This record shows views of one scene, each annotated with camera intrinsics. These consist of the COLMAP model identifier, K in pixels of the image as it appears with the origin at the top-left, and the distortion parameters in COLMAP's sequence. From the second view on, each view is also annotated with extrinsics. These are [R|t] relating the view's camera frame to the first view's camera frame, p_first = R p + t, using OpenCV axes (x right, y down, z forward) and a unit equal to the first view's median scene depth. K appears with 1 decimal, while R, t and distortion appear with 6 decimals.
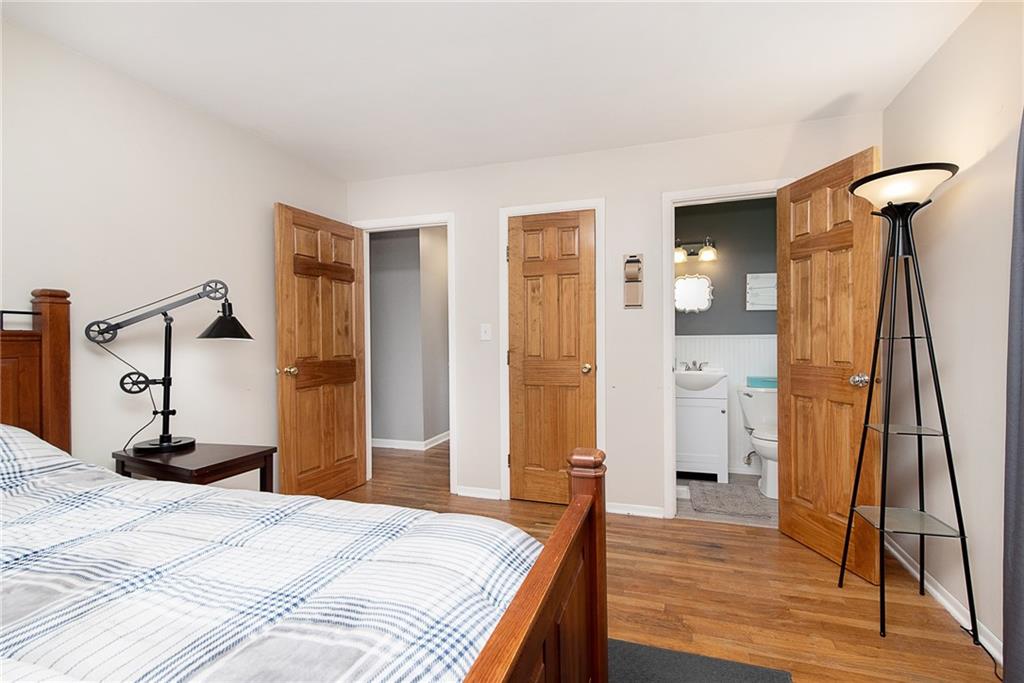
lens RADIAL K [[441.2, 0, 513.1], [0, 441.2, 344.0], [0, 0, 1]] dist [-0.000566, -0.000375]
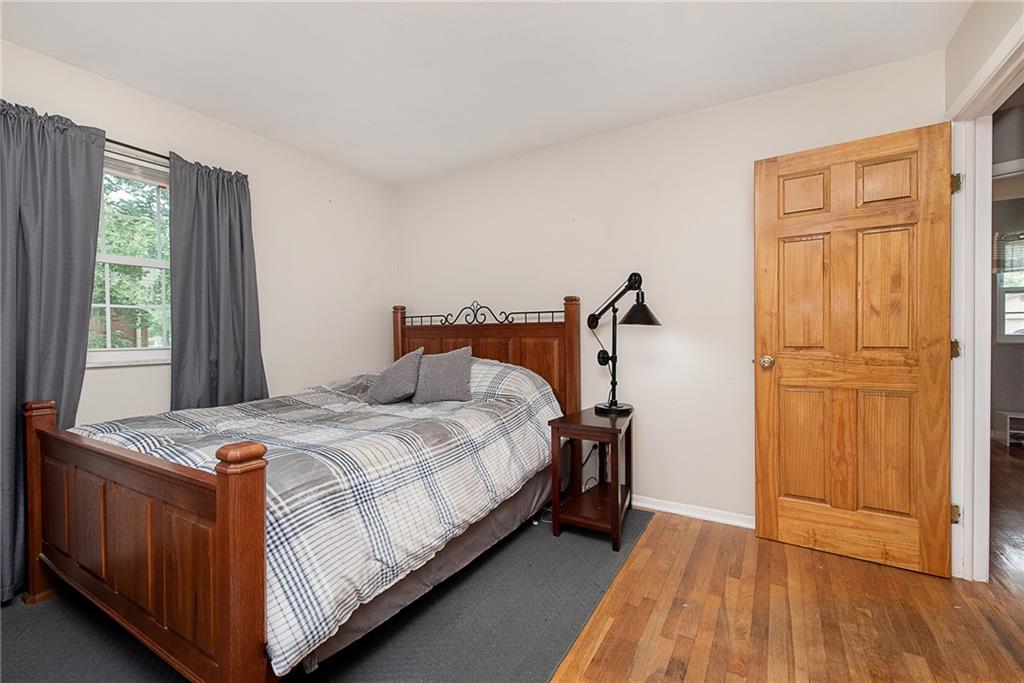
lens RADIAL K [[441.2, 0, 512.8], [0, 441.2, 338.7], [0, 0, 1]] dist [-0.000566, -0.000375]
pose [[-0.183505, 0.022759, -0.982755, 0.522806], [0.003625, 0.999741, 0.022475, -0.002767], [0.983012, 0.000562, -0.183540, 0.948035]]
